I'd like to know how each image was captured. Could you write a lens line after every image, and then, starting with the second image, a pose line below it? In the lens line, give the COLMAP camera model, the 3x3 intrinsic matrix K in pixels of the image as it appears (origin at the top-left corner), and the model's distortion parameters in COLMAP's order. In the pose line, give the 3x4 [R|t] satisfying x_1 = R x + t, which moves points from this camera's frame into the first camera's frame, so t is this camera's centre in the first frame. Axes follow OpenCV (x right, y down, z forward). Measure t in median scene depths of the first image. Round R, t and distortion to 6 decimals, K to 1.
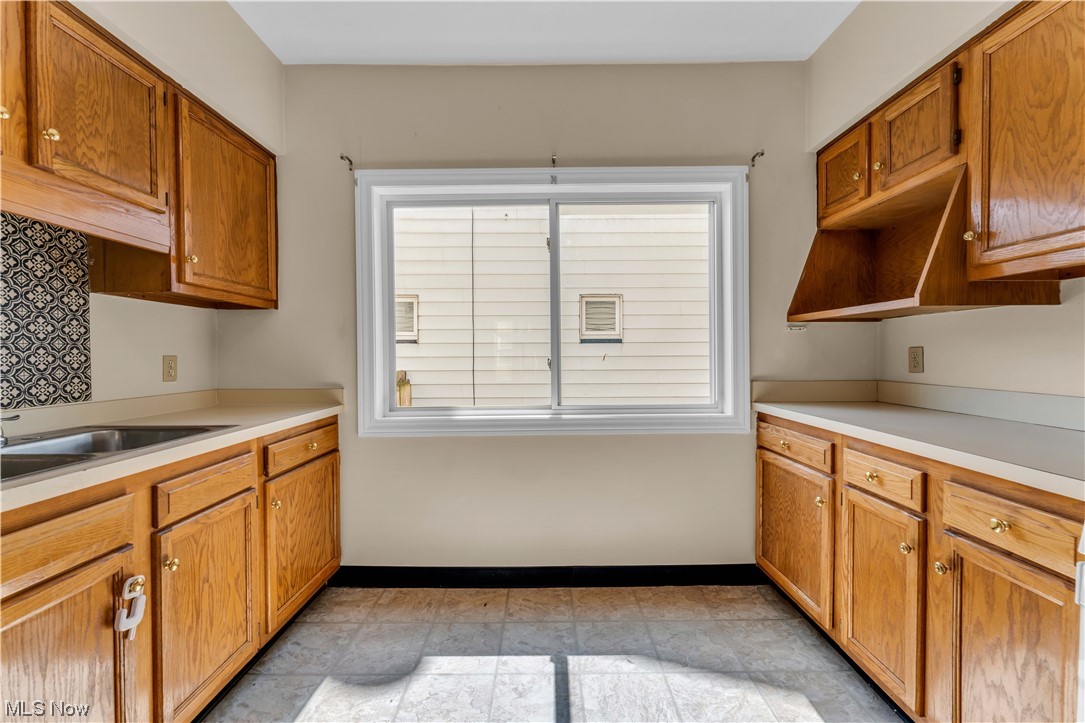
lens RADIAL K [[438.6, 0, 542.8], [0, 438.6, 359.3], [0, 0, 1]] dist [-0.000434, 0.000161]
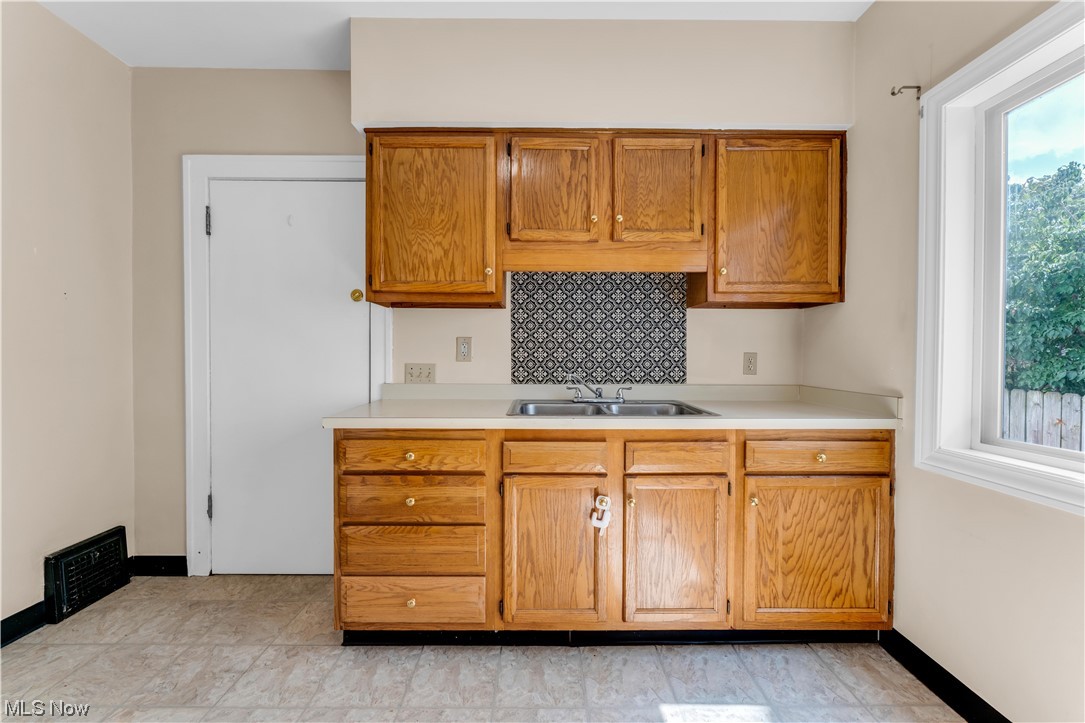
lens RADIAL K [[438.6, 0, 542.8], [0, 438.6, 359.3], [0, 0, 1]] dist [-0.000434, 0.000161]
pose [[0.010372, 0.017790, -0.999788, 0.392166], [-0.014920, 0.999733, 0.017634, -0.003892], [0.999835, 0.014734, 0.010634, 0.504580]]
